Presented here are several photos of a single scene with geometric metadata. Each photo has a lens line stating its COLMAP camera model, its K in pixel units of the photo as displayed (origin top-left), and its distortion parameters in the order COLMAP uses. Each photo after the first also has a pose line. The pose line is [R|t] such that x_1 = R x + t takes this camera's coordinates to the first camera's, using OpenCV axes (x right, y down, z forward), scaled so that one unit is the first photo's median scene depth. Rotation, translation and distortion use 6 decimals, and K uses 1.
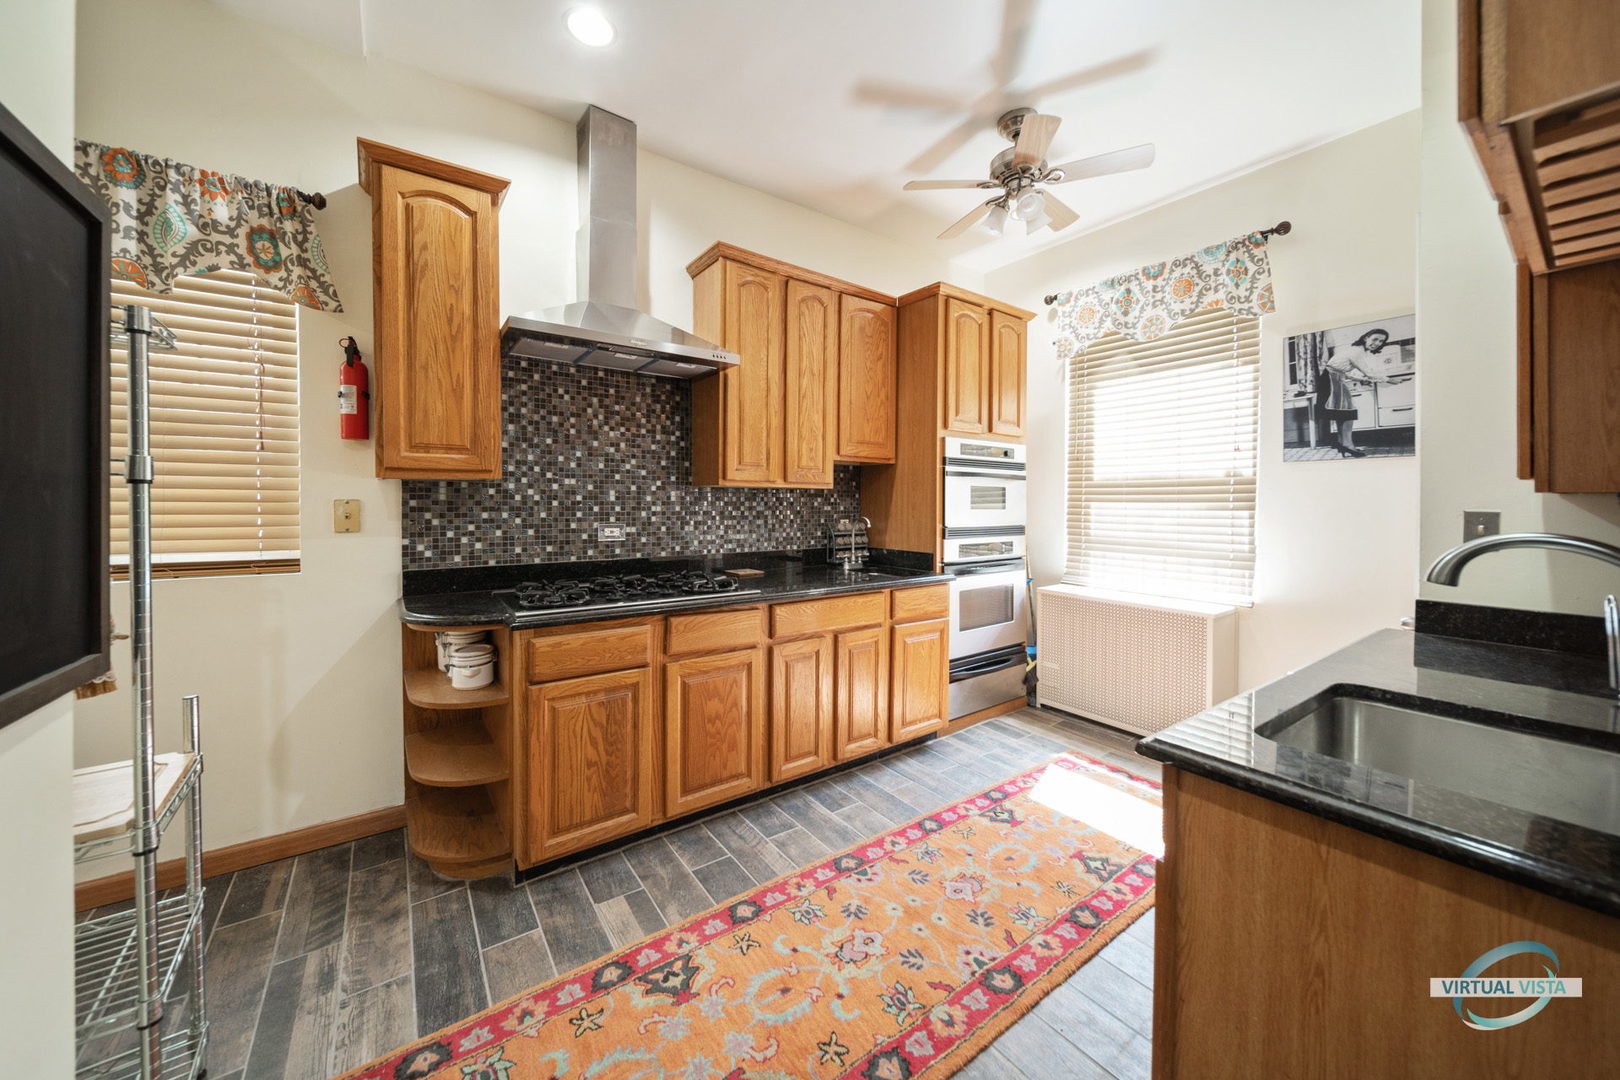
lens RADIAL K [[582.6, 0, 809.8], [0, 582.6, 508.0], [0, 0, 1]] dist [-0.000275, -0.000598]
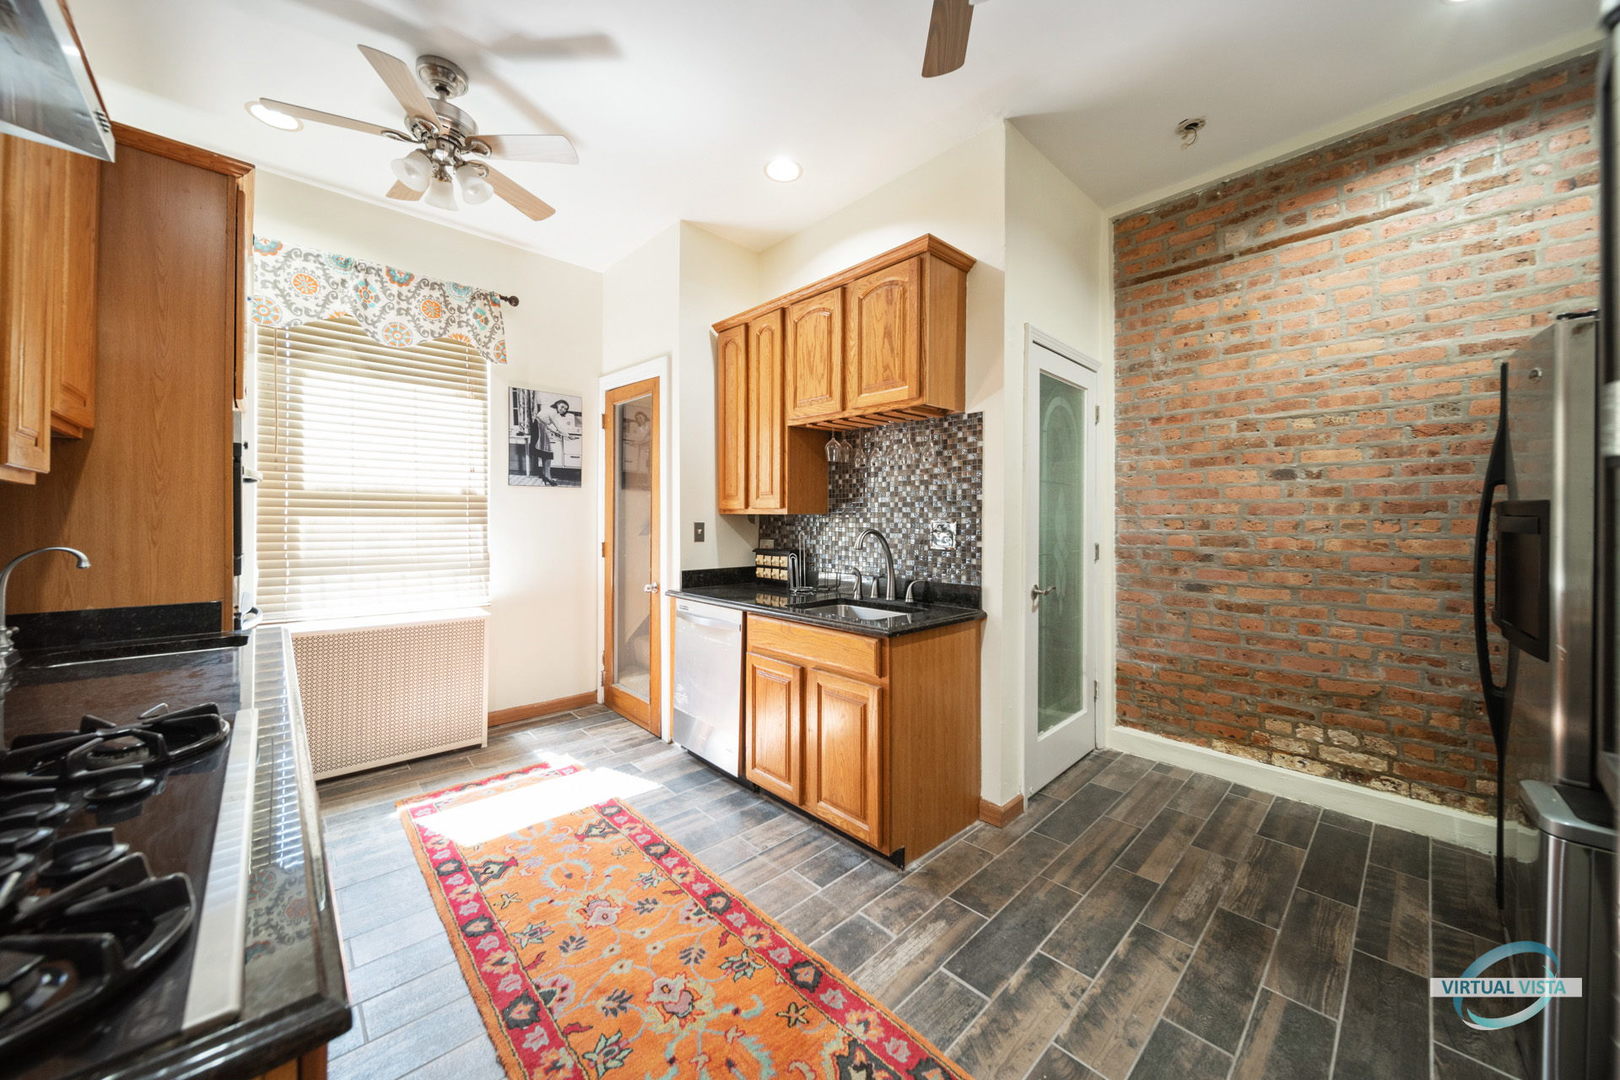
lens RADIAL K [[582.6, 0, 790.5], [0, 582.6, 517.1], [0, 0, 1]] dist [-0.000275, -0.000598]
pose [[-0.117717, 0.000143, 0.993047, -0.525569], [0.005730, 0.999983, 0.000535, -0.007132], [-0.993031, 0.005753, -0.117715, 0.561765]]
